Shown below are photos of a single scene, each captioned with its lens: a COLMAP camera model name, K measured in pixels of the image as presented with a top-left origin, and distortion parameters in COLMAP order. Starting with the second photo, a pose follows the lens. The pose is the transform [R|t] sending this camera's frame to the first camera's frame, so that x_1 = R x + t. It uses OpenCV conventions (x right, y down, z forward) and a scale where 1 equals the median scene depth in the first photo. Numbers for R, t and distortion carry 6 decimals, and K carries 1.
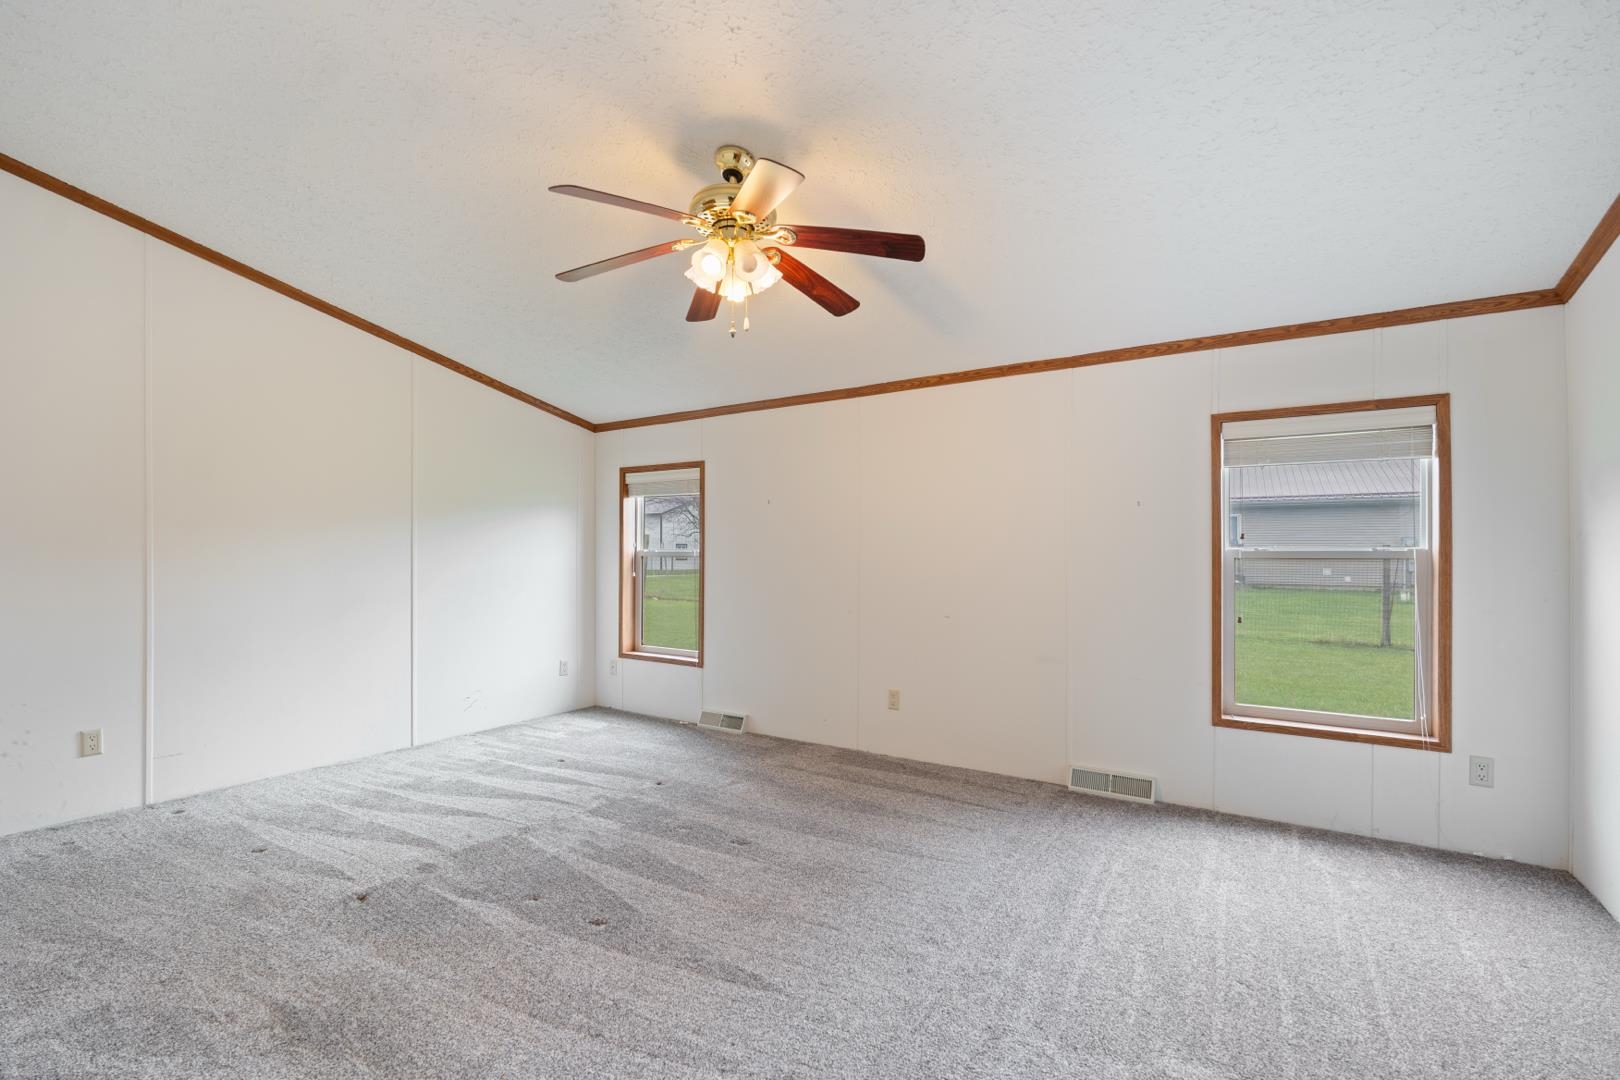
lens RADIAL K [[714.0, 0, 819.5], [0, 714.0, 555.2], [0, 0, 1]] dist [-0.002828, 0.000360]
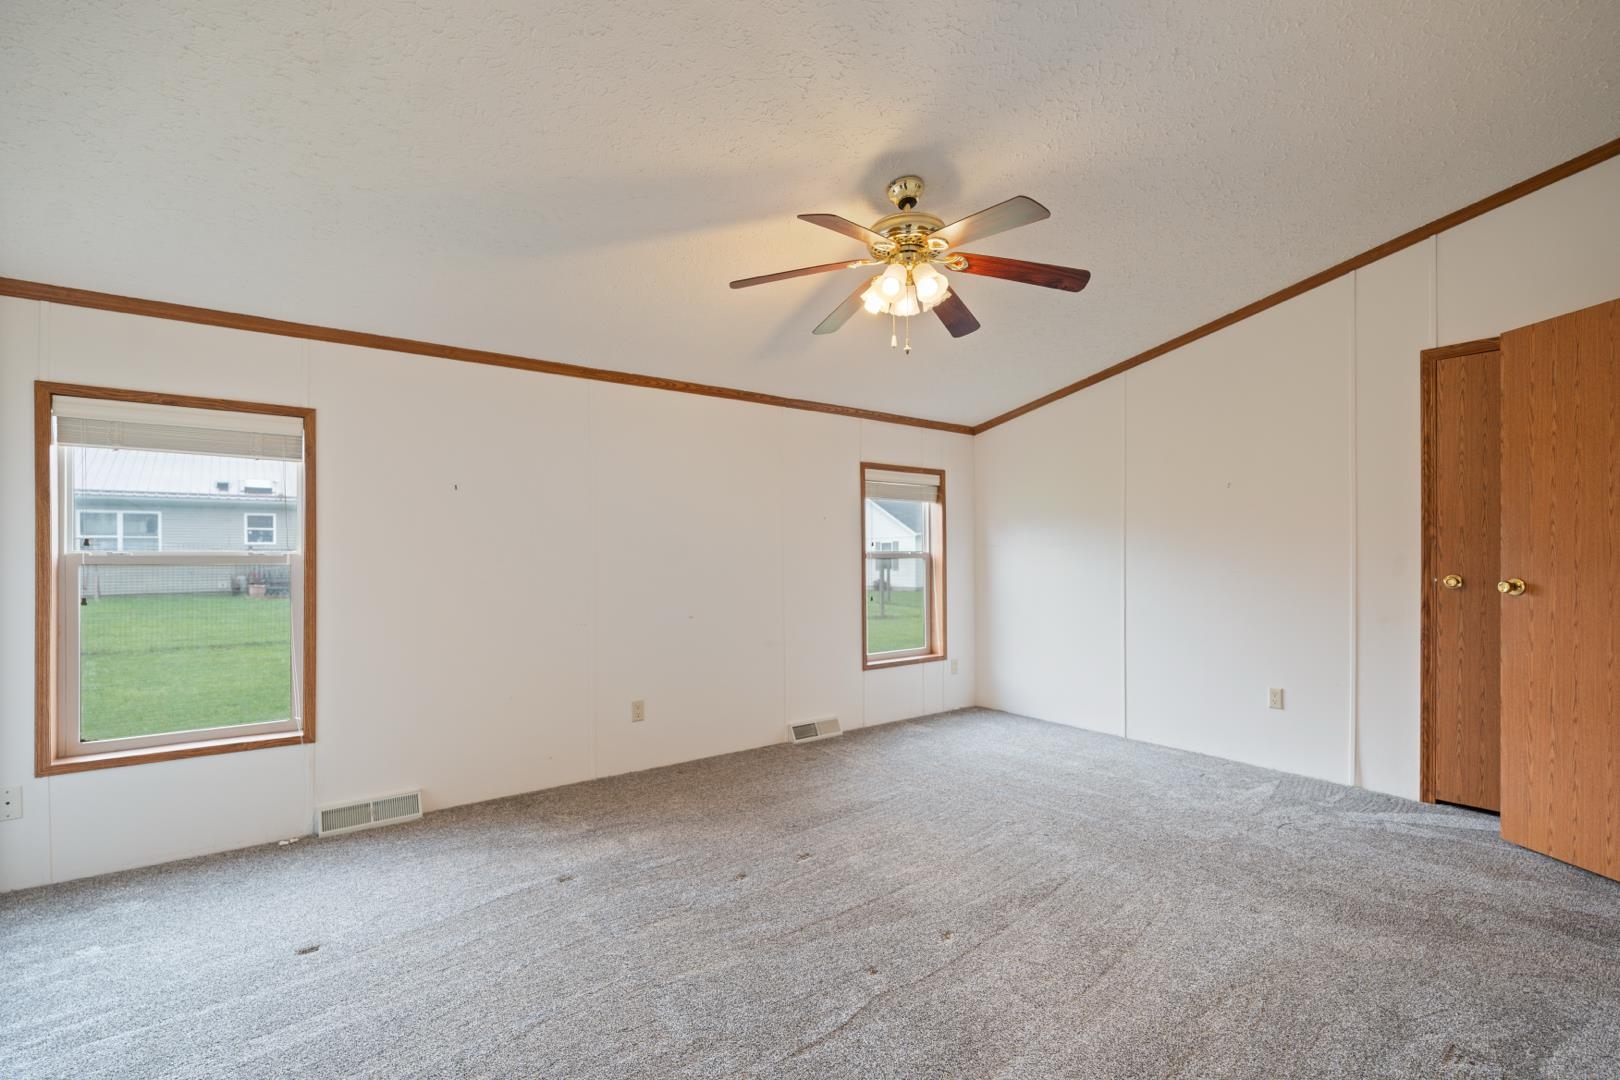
lens RADIAL K [[714.0, 0, 814.0], [0, 714.0, 547.7], [0, 0, 1]] dist [-0.002828, 0.000360]
pose [[0.358868, 0.007982, 0.933354, -0.882783], [0.006890, 0.999914, -0.011200, -0.001518], [-0.933363, 0.010450, 0.358782, 0.561330]]
